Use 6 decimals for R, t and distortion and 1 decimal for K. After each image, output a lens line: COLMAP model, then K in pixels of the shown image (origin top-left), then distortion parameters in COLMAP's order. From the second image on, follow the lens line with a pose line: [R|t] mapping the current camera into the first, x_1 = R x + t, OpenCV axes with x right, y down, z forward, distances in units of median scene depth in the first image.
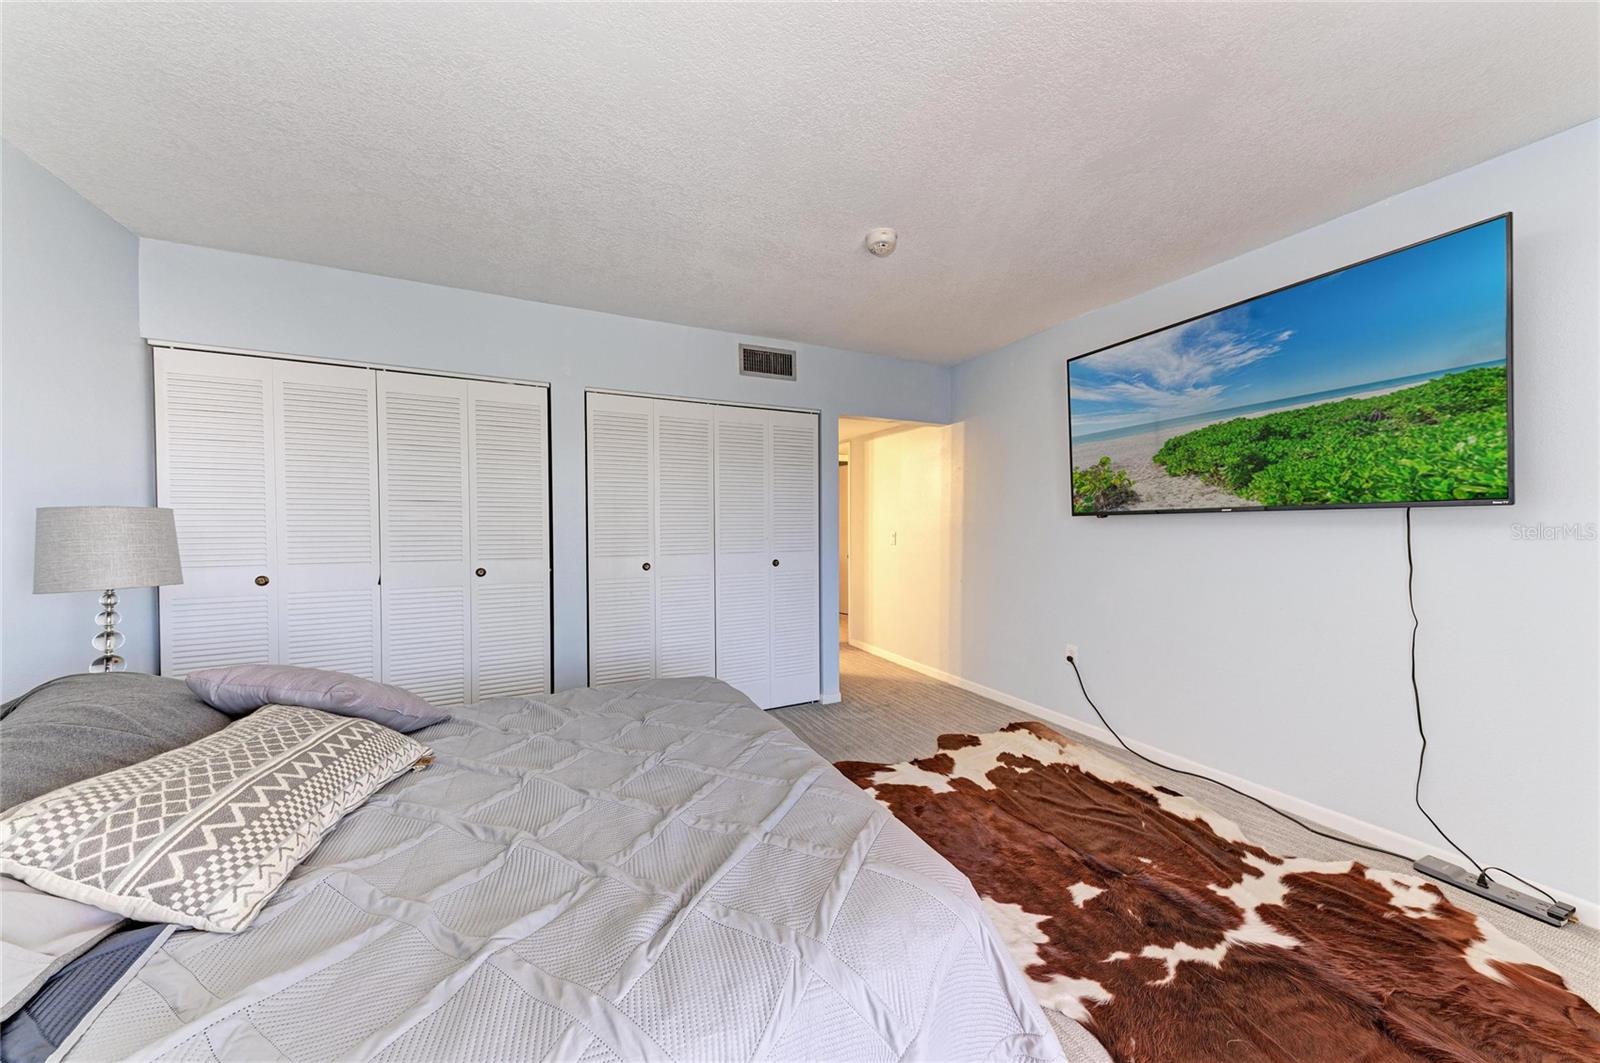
lens RADIAL K [[537.8, 0, 803.4], [0, 537.8, 545.3], [0, 0, 1]] dist [0.019291, -0.003267]
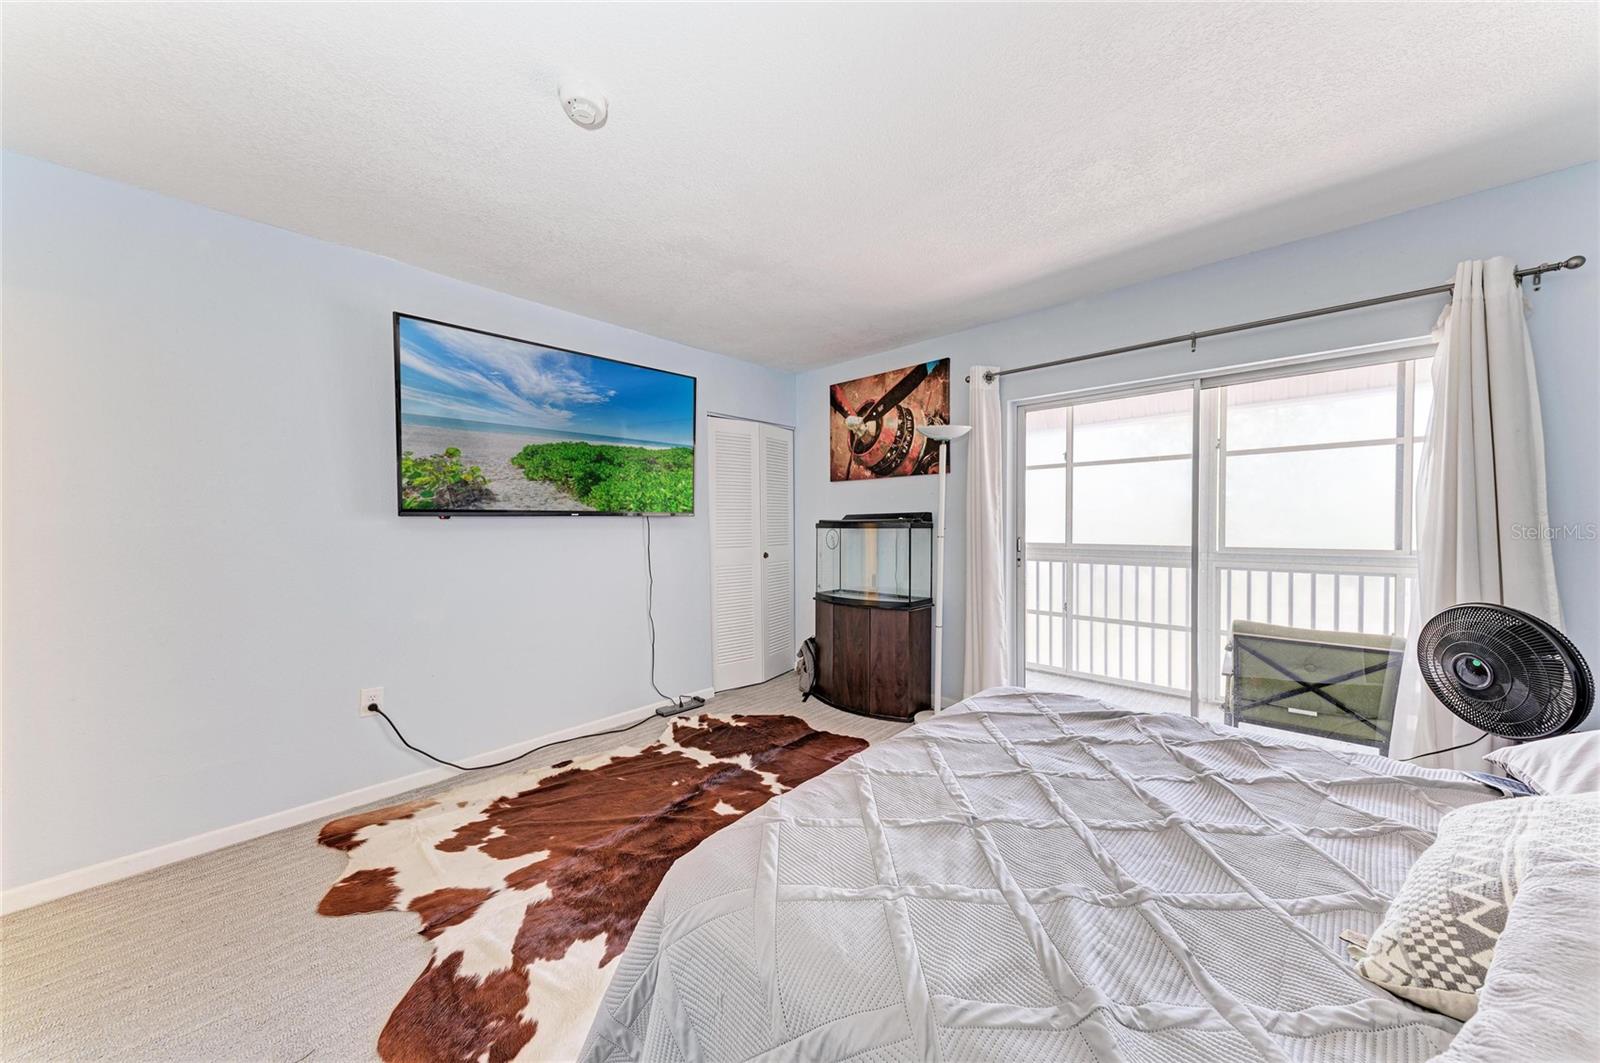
lens RADIAL K [[537.8, 0, 791.6], [0, 537.8, 530.9], [0, 0, 1]] dist [0.019291, -0.003267]
pose [[-0.345314, -0.004054, 0.938478, -0.521810], [0.040343, 0.999002, 0.019160, -0.025986], [-0.937620, 0.044477, -0.344806, 0.905969]]
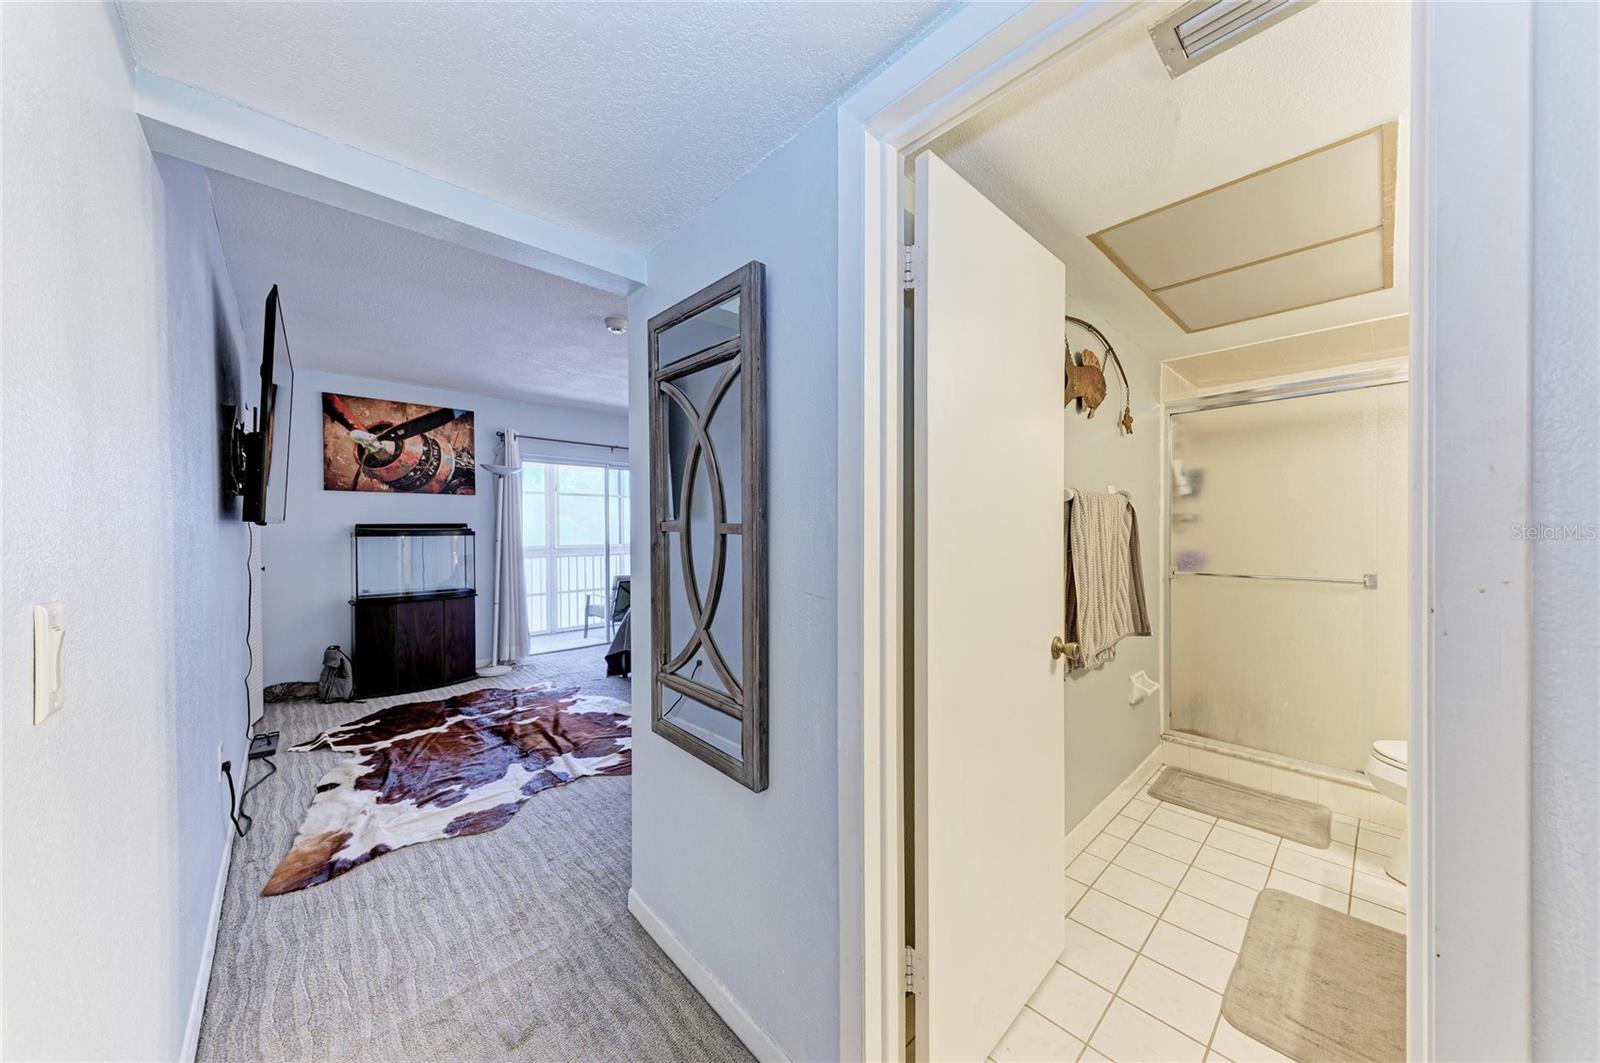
lens RADIAL K [[537.8, 0, 815.7], [0, 537.8, 534.1], [0, 0, 1]] dist [0.019291, -0.003267]
pose [[-0.950376, 0.014790, -0.310752, 0.093630], [0.000982, 0.999007, 0.044542, -0.079308], [0.311103, 0.042026, -0.949447, 2.231794]]
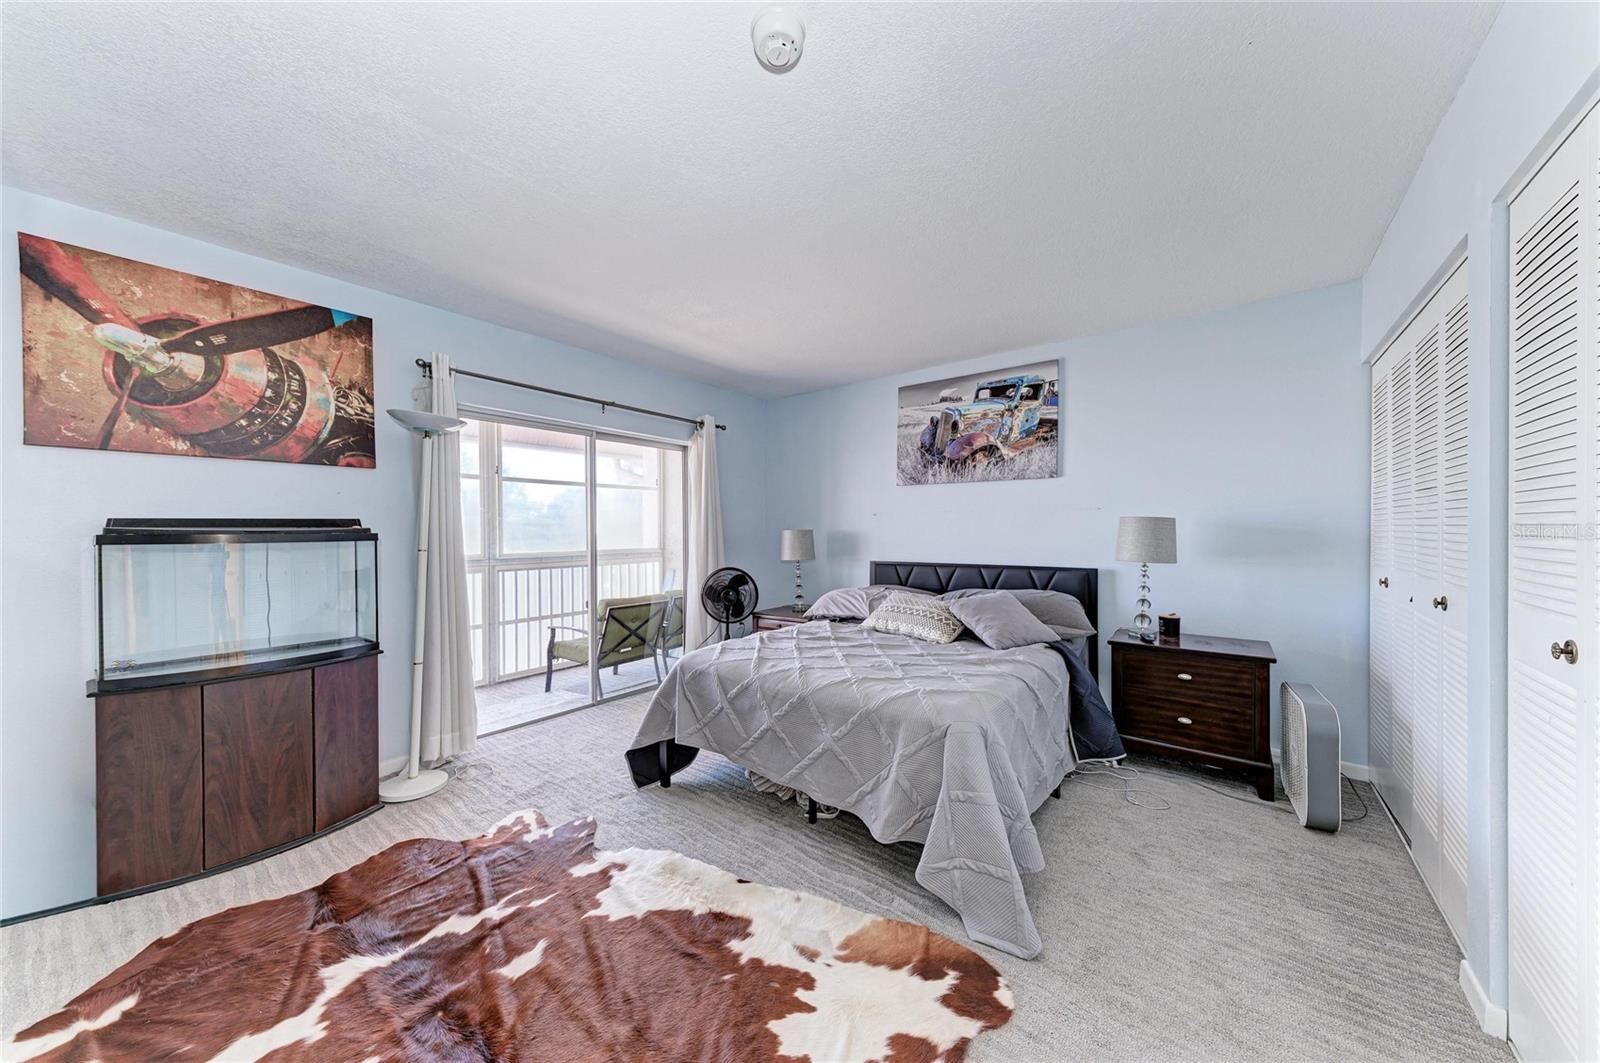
lens RADIAL K [[537.8, 0, 807.9], [0, 537.8, 534.6], [0, 0, 1]] dist [0.019291, -0.003267]
pose [[-0.897839, 0.015145, -0.440064, 0.345256], [-0.004387, 0.999051, 0.043334, -0.052898], [0.440303, 0.040838, -0.896920, 1.388396]]
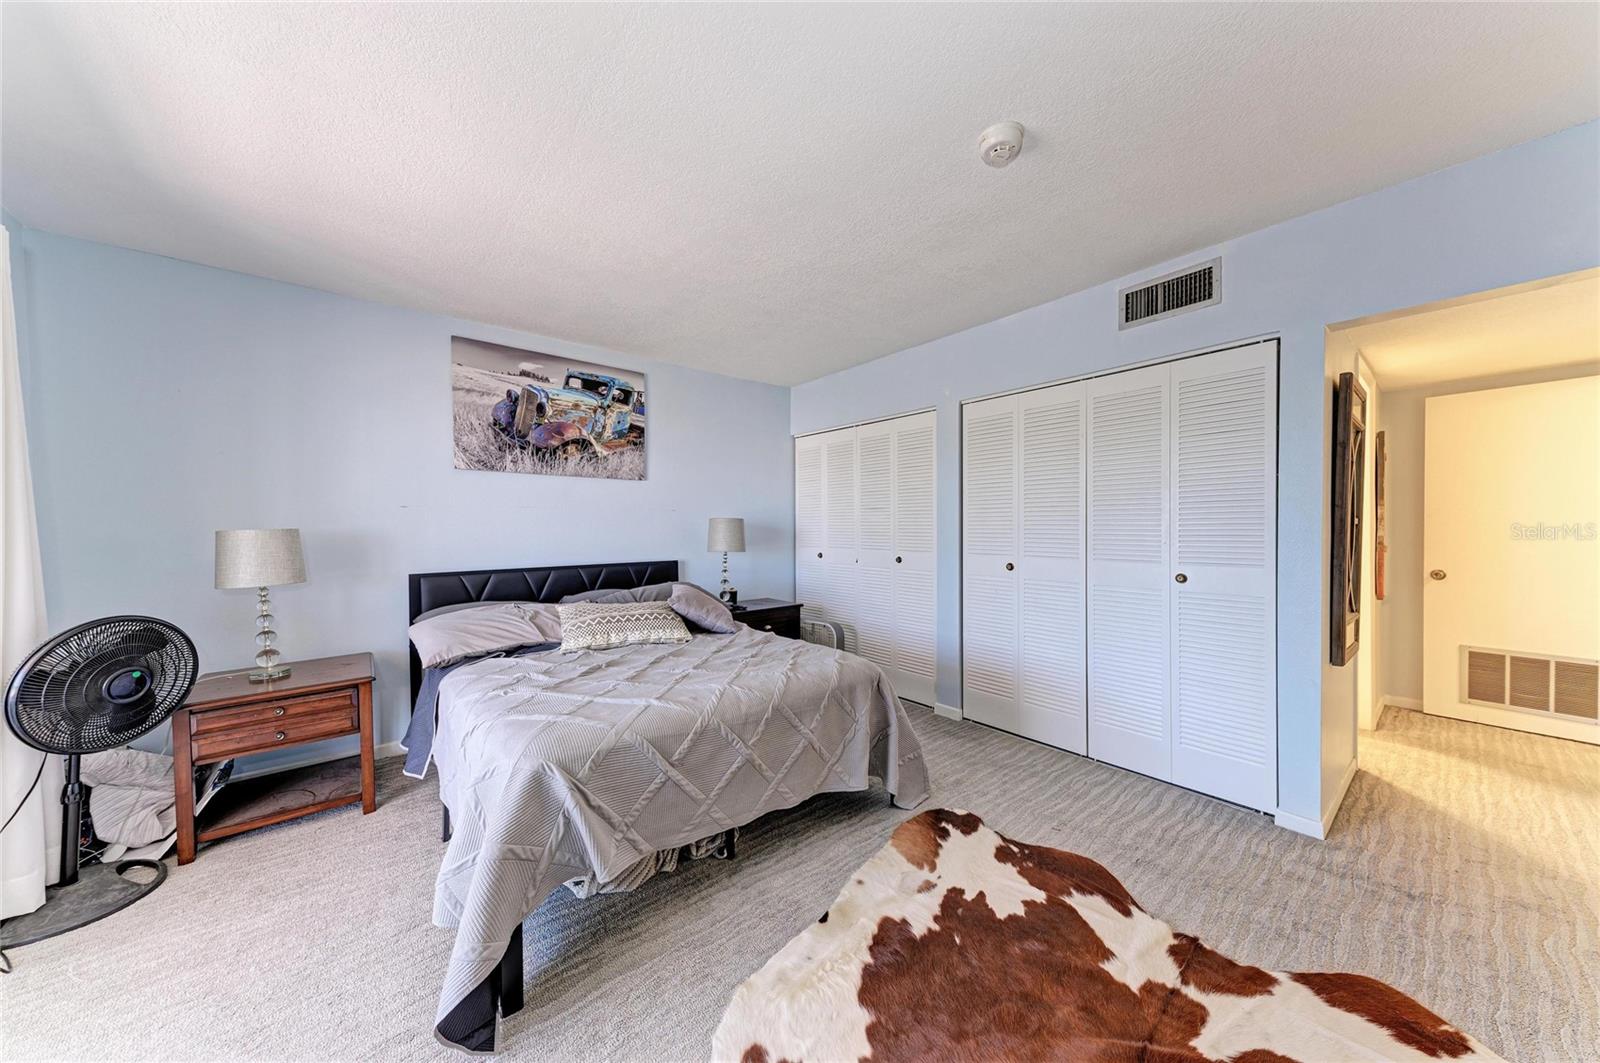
lens RADIAL K [[537.8, 0, 791.2], [0, 537.8, 536.5], [0, 0, 1]] dist [0.019291, -0.003267]
pose [[0.228661, 0.024265, -0.973204, 0.734693], [-0.030660, 0.999373, 0.017714, -0.024706], [0.973023, 0.025788, 0.229262, 0.494825]]
